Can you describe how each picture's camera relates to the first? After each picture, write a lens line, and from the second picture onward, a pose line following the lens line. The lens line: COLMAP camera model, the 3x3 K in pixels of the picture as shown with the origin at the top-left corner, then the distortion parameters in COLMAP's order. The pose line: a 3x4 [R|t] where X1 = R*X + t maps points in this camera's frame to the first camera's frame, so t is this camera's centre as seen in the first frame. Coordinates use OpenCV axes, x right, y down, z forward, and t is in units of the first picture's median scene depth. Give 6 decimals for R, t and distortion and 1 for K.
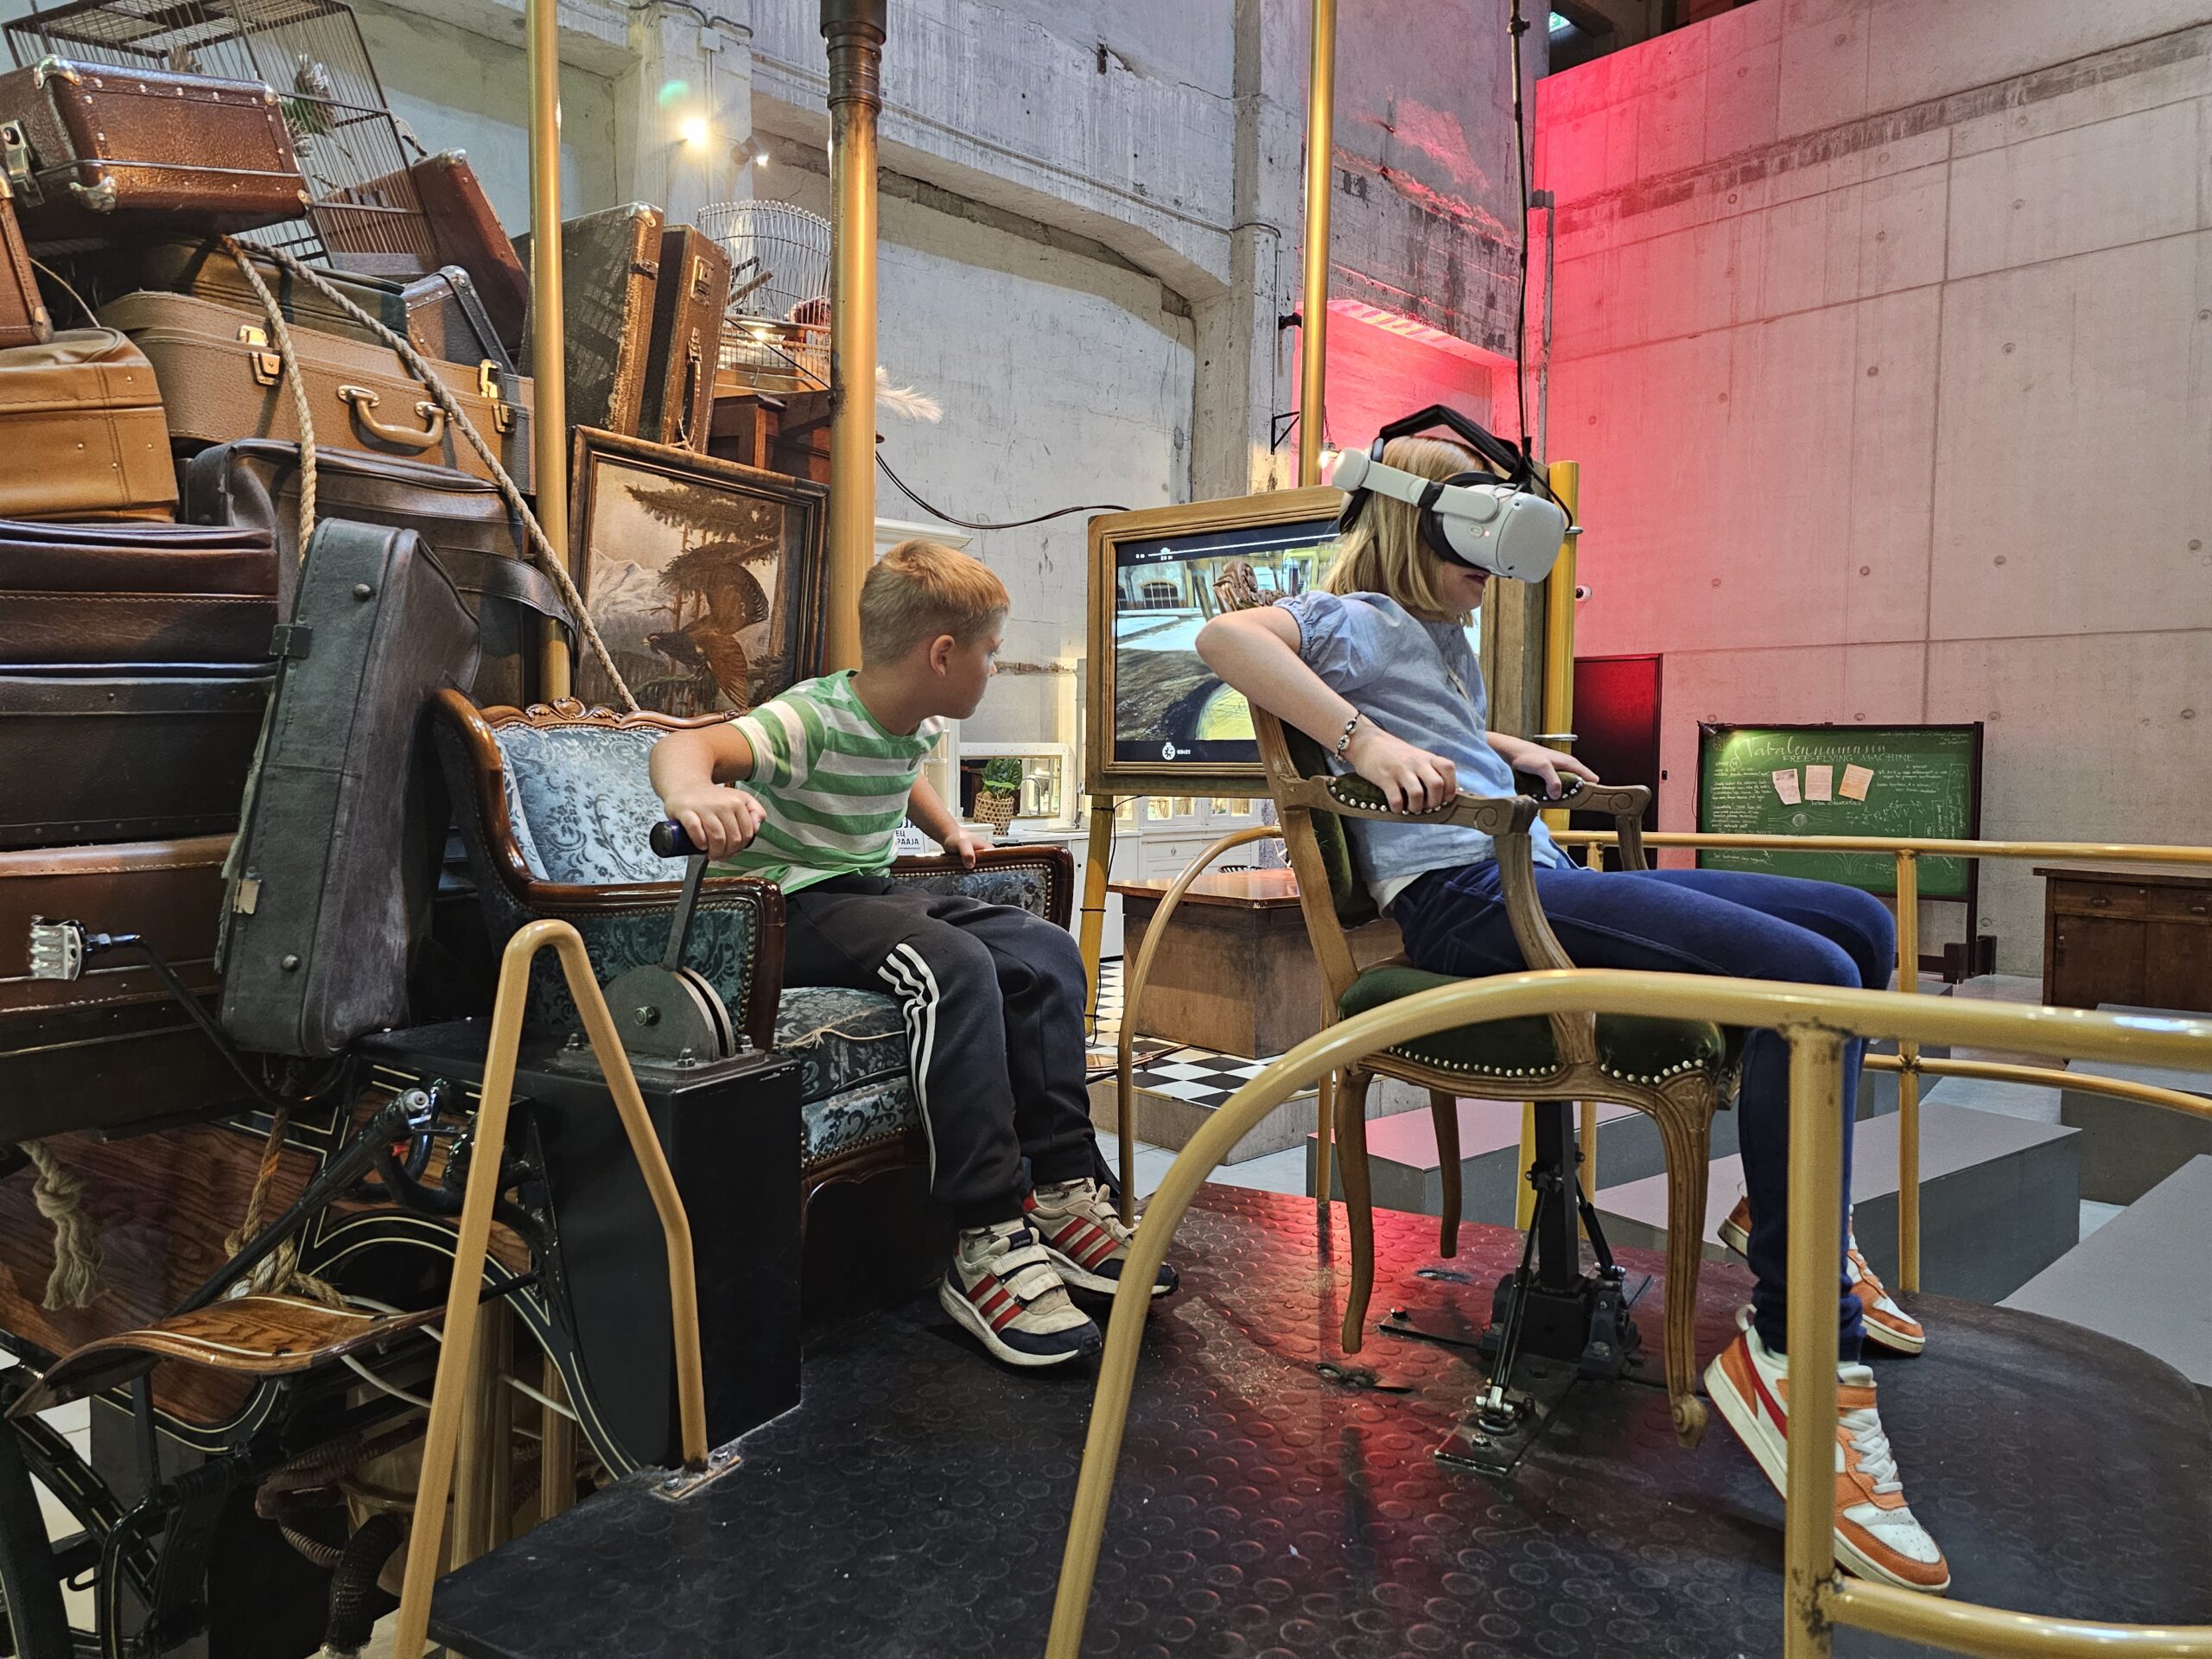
lens RADIAL K [[1525.4, 0, 1107.5], [0, 1525.4, 820.1], [0, 0, 1]] dist [0.070744, -0.049376]
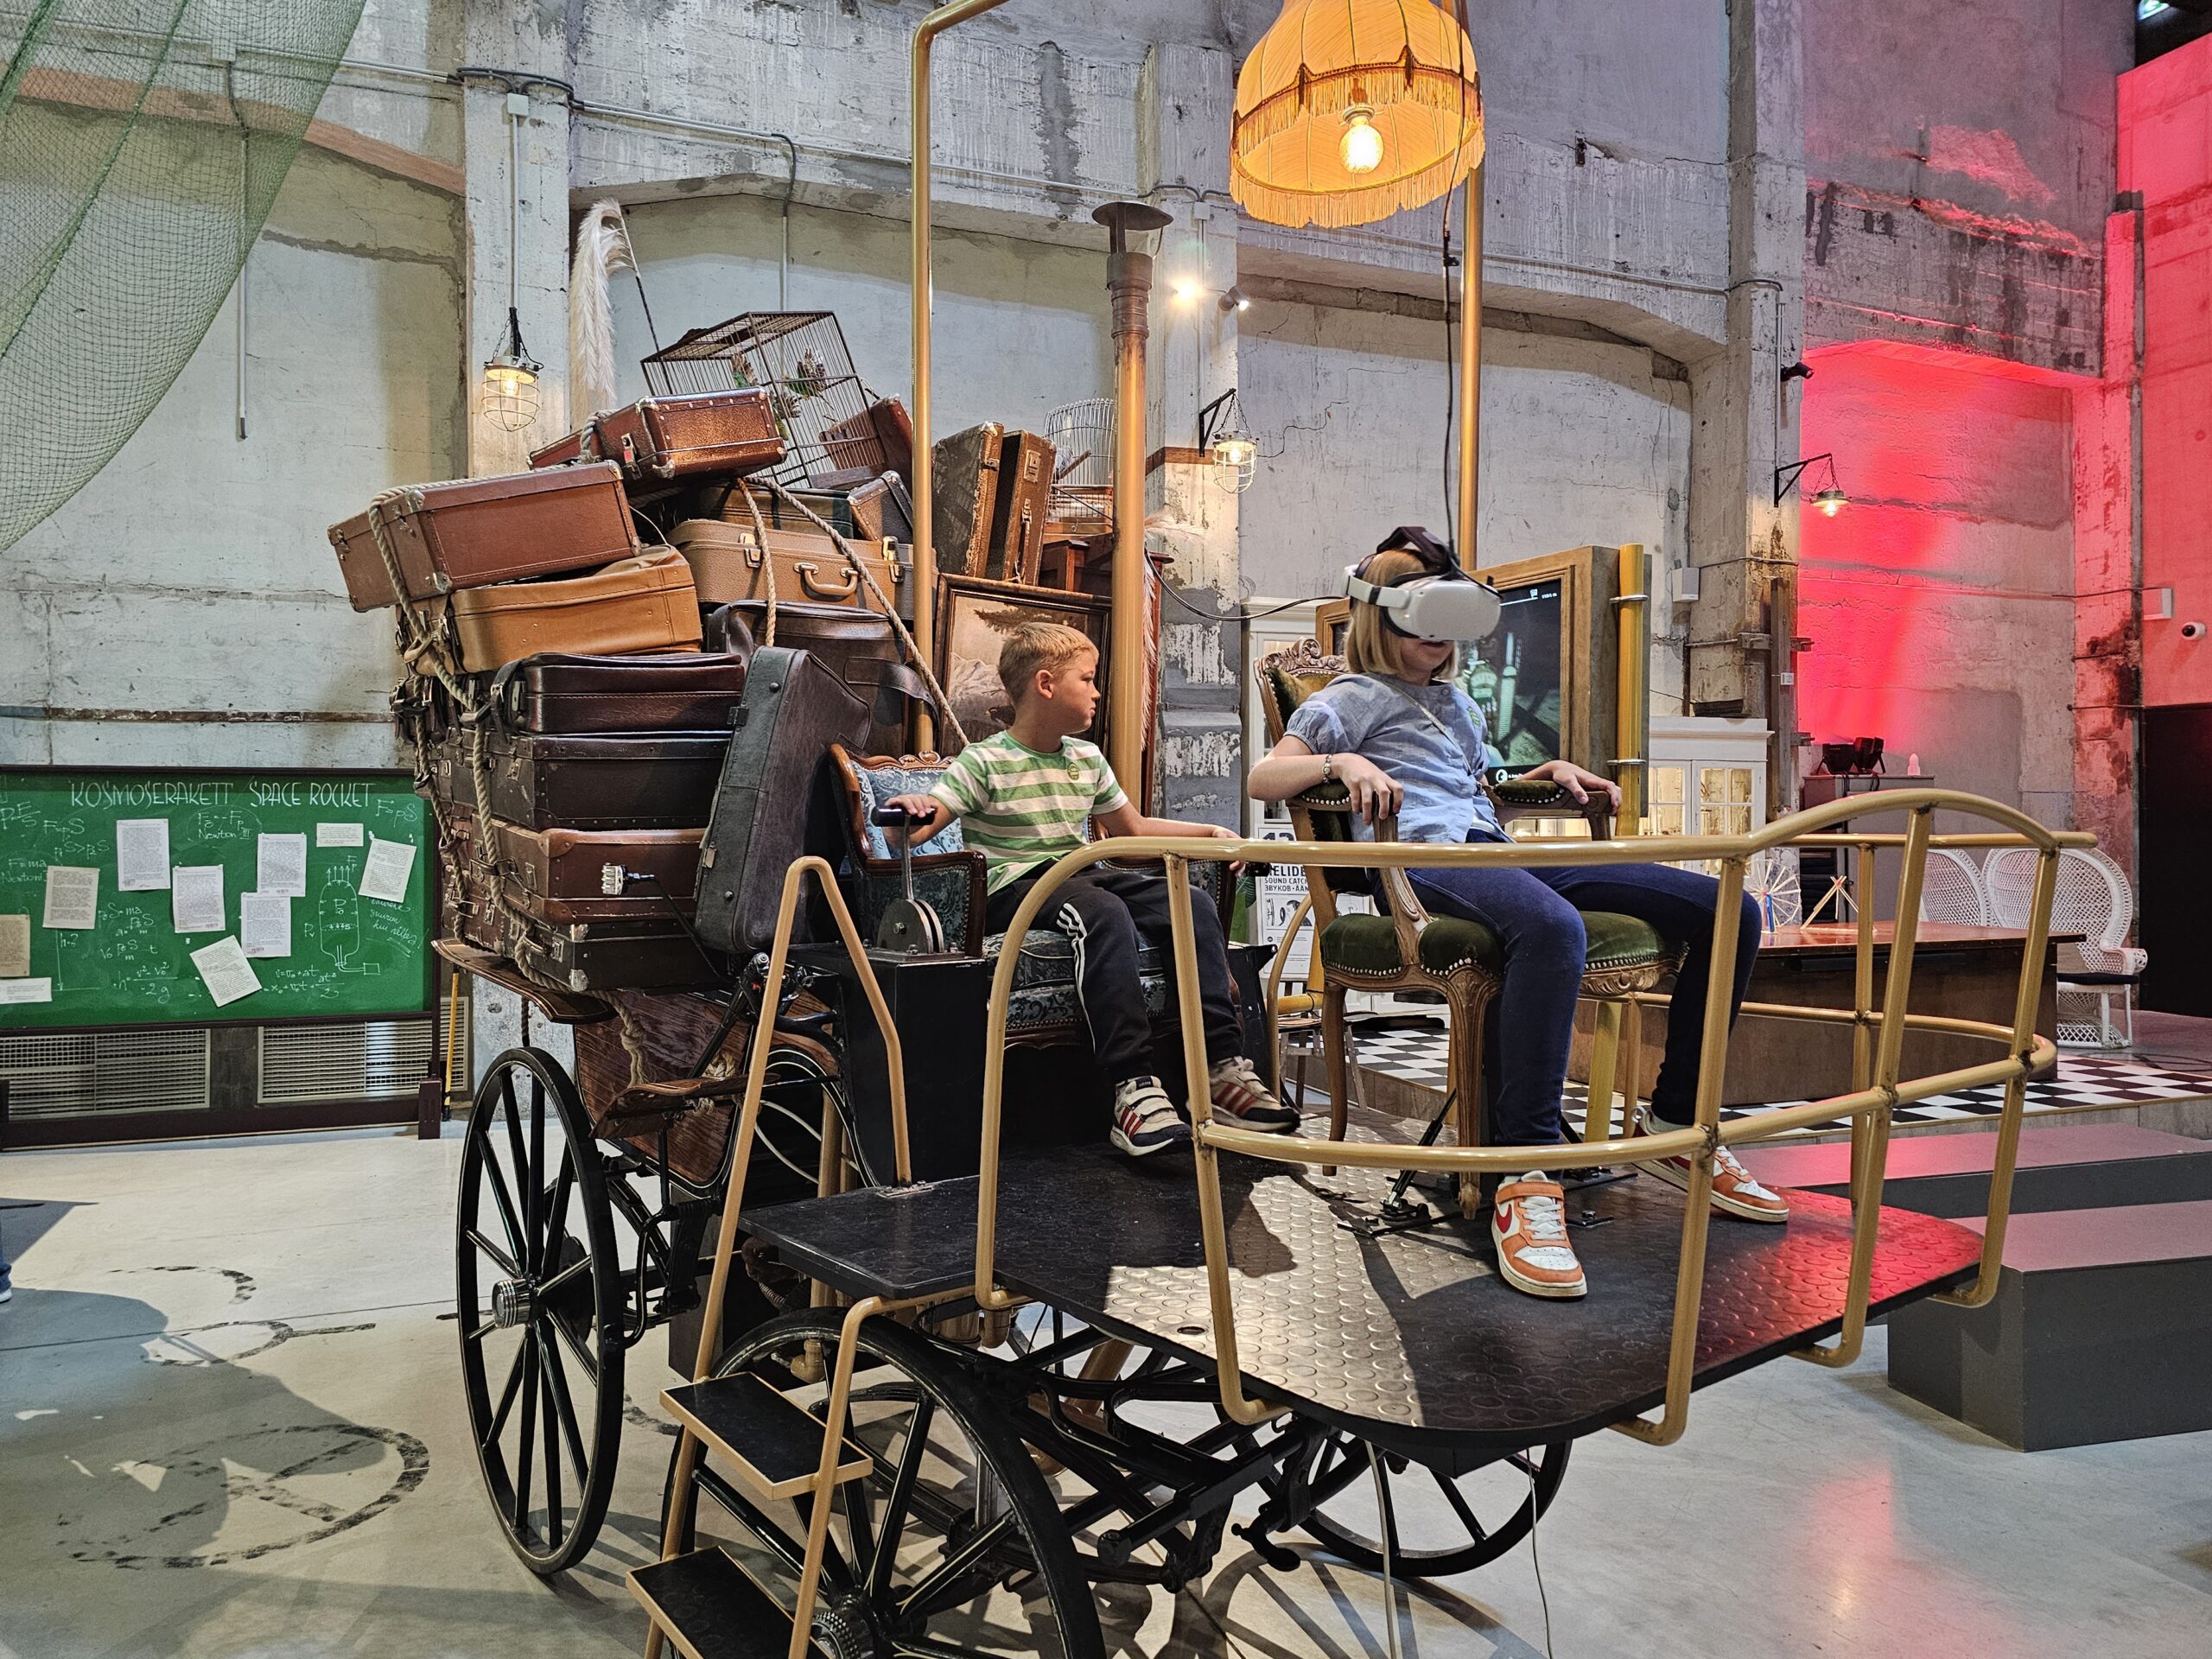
lens RADIAL K [[1497.7, 0, 1106.0], [0, 1497.7, 829.5], [0, 0, 1]] dist [0.098536, -0.072069]
pose [[0.930588, -0.002752, -0.366059, 0.076390], [-0.011866, 0.999220, -0.037677, 0.011298], [0.365877, 0.039406, 0.929829, -0.068423]]
